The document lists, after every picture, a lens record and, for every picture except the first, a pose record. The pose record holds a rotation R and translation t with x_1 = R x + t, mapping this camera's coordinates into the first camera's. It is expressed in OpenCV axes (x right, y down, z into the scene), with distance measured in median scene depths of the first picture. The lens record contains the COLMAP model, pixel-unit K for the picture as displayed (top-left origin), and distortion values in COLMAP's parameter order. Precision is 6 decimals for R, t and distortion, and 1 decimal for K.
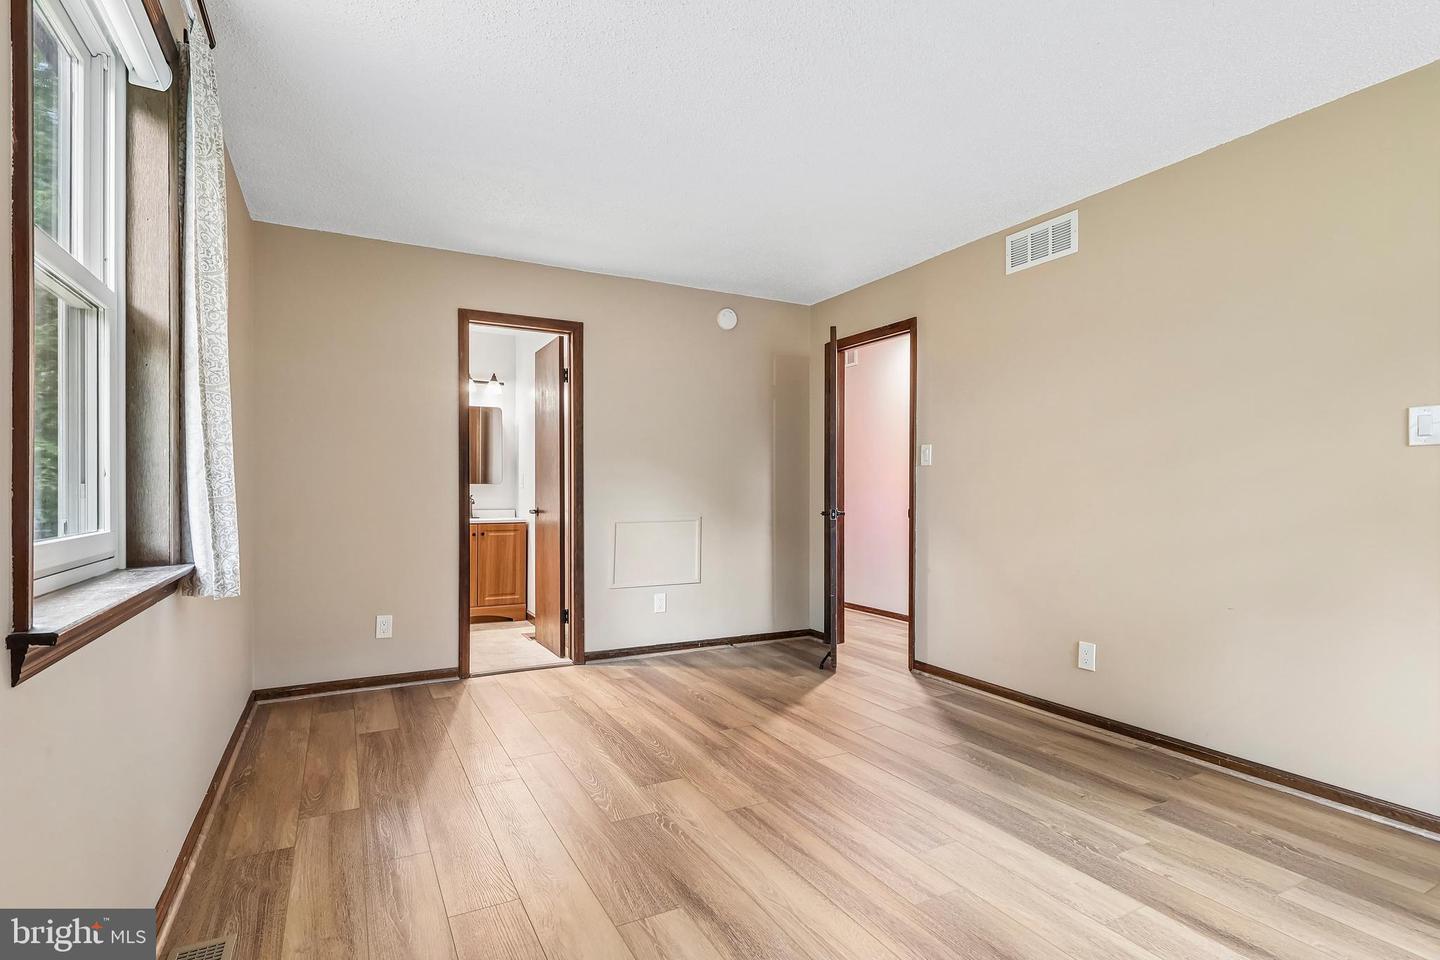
lens RADIAL K [[743.3, 0, 723.3], [0, 743.3, 488.4], [0, 0, 1]] dist [0.002177, 0.000885]
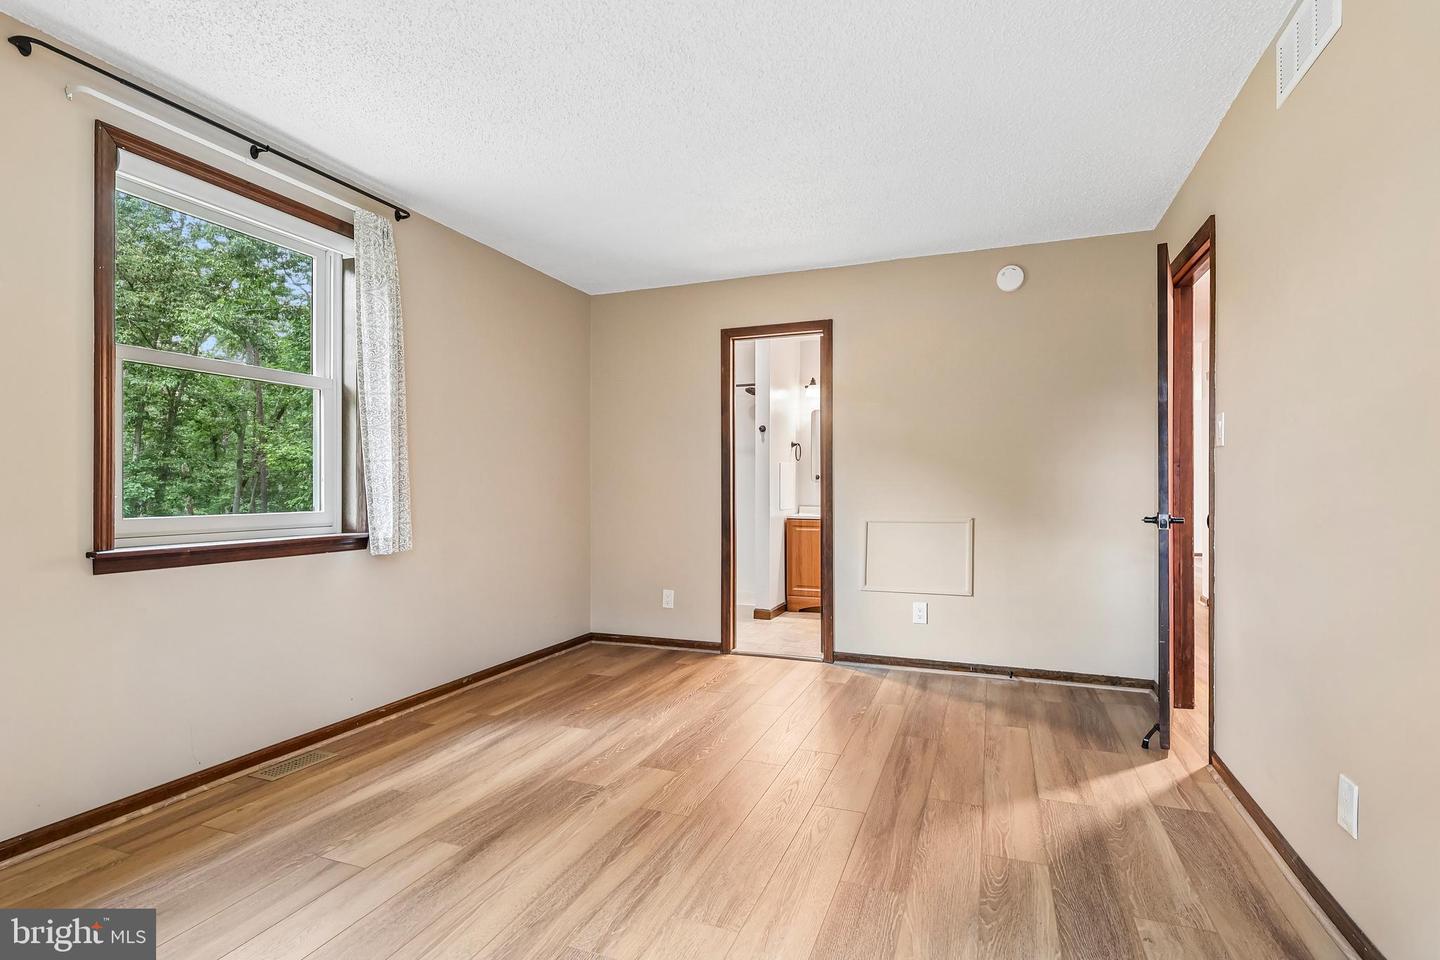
lens RADIAL K [[743.3, 0, 723.3], [0, 743.3, 488.4], [0, 0, 1]] dist [0.002177, 0.000885]
pose [[0.619490, -0.001710, -0.785003, 0.669573], [0.005004, 0.999986, 0.001771, 0.000543], [0.784989, -0.005025, 0.619489, 0.360918]]
